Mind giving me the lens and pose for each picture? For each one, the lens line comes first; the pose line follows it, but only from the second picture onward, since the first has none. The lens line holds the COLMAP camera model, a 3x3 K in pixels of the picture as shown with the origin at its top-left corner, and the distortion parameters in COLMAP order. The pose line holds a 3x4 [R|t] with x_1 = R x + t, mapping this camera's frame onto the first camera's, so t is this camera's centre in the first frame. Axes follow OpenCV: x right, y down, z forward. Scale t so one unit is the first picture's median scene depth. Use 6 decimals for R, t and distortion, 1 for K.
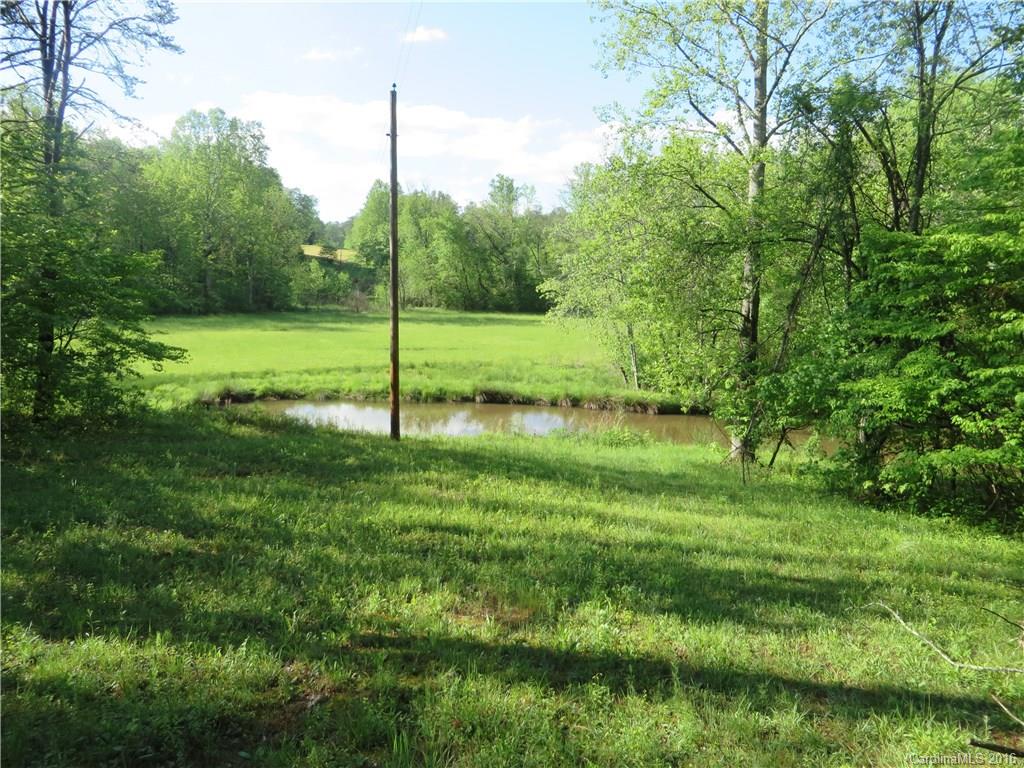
lens RADIAL K [[762.8, 0, 509.8], [0, 762.8, 386.1], [0, 0, 1]] dist [-0.022885, 0.004551]
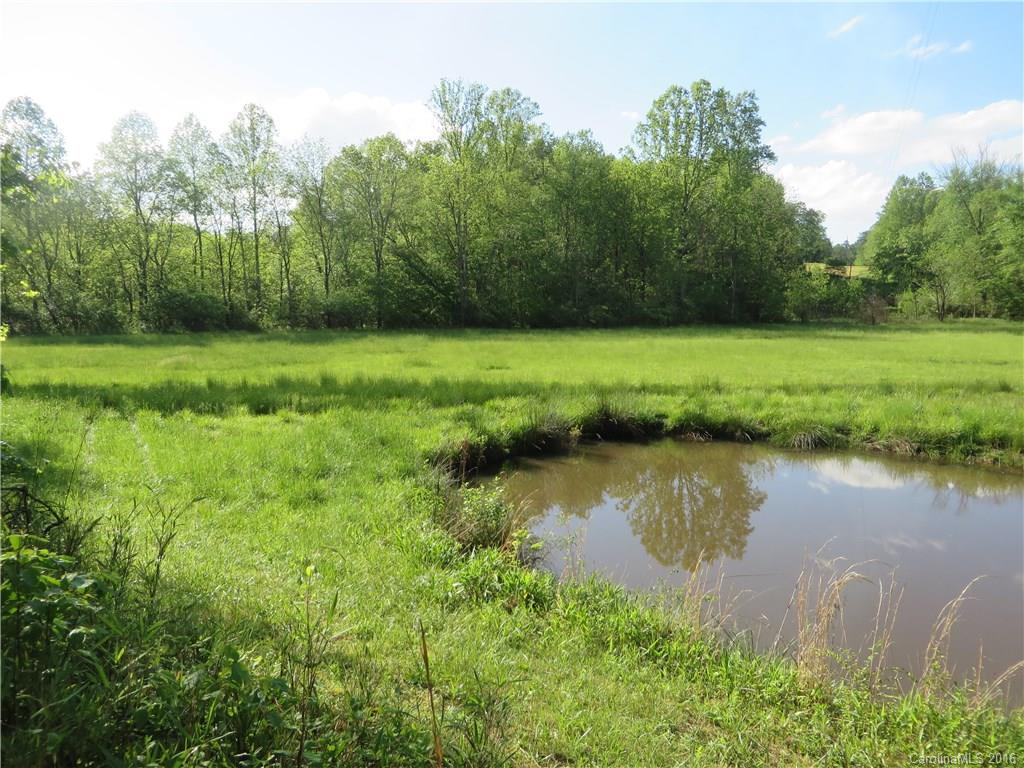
lens RADIAL K [[762.8, 0, 508.9], [0, 762.8, 383.7], [0, 0, 1]] dist [-0.022885, 0.004551]
pose [[0.804989, 0.029991, -0.592531, -0.124556], [-0.056425, 0.998065, -0.026140, 0.002620], [0.590601, 0.054476, 0.805123, 0.536785]]
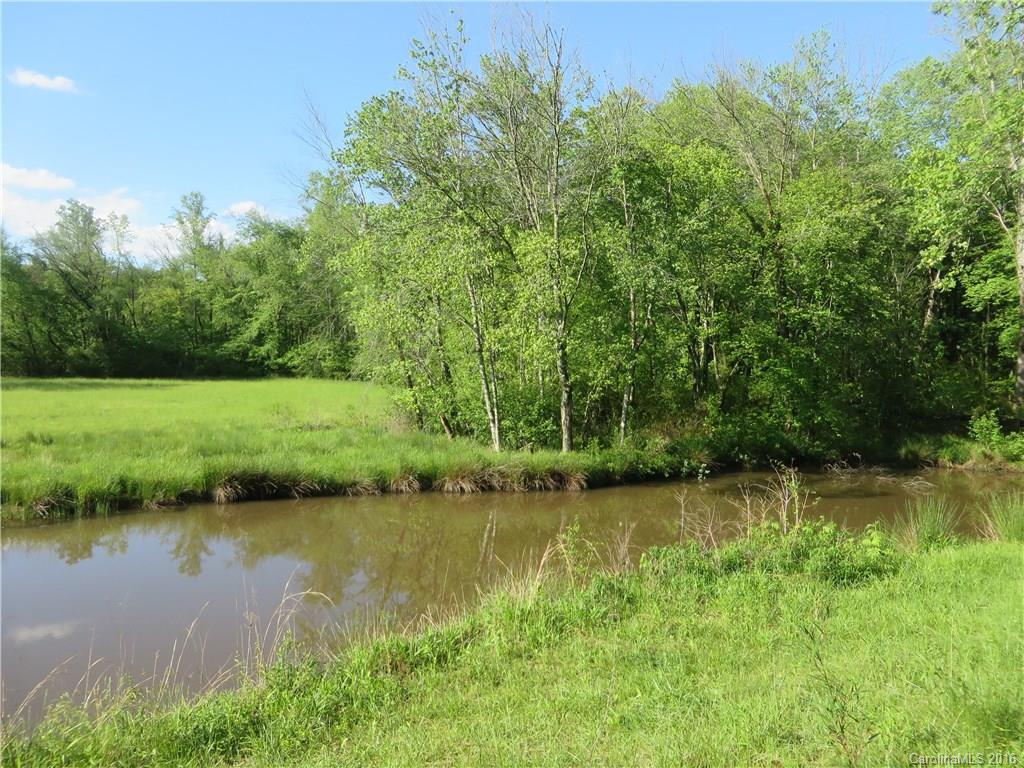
lens RADIAL K [[762.8, 0, 513.7], [0, 762.8, 389.4], [0, 0, 1]] dist [-0.022885, 0.004551]
pose [[0.852793, -0.028070, 0.521494, -0.124843], [0.078590, 0.994081, -0.075009, 0.002592], [-0.516302, 0.104951, 0.849952, 0.520440]]
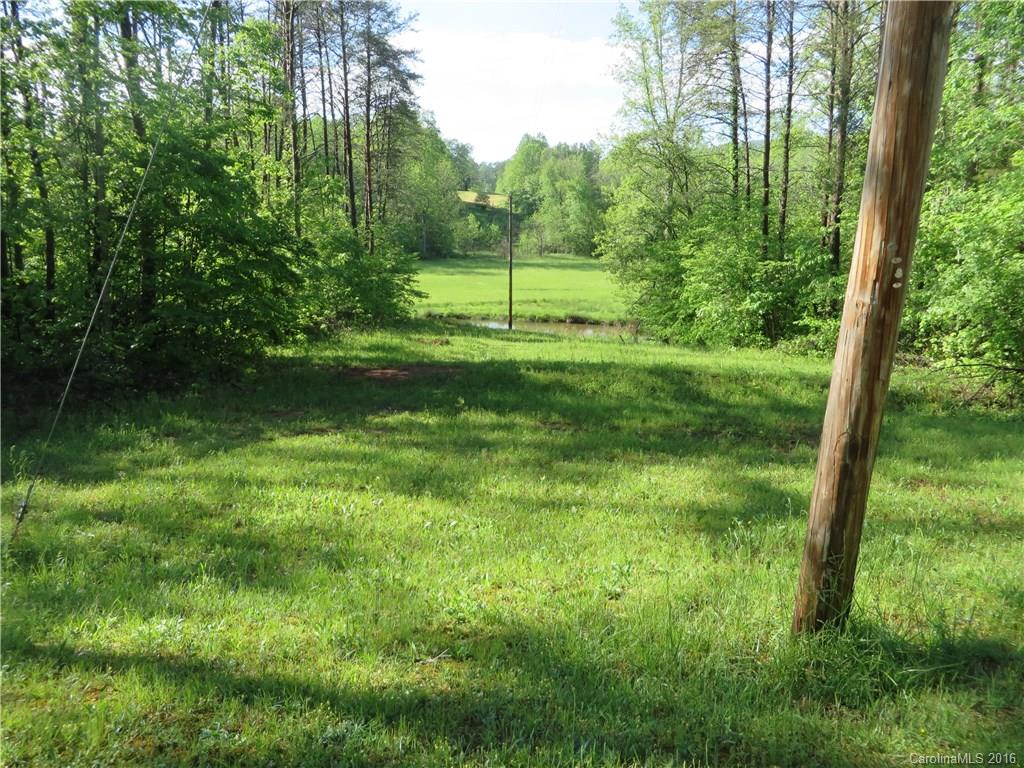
lens RADIAL K [[762.8, 0, 515.8], [0, 762.8, 377.3], [0, 0, 1]] dist [-0.022885, 0.004551]
pose [[0.982563, 0.031415, -0.183254, 0.162537], [-0.017990, 0.997061, 0.074467, 0.017539], [0.185055, -0.069872, 0.980241, -0.722163]]
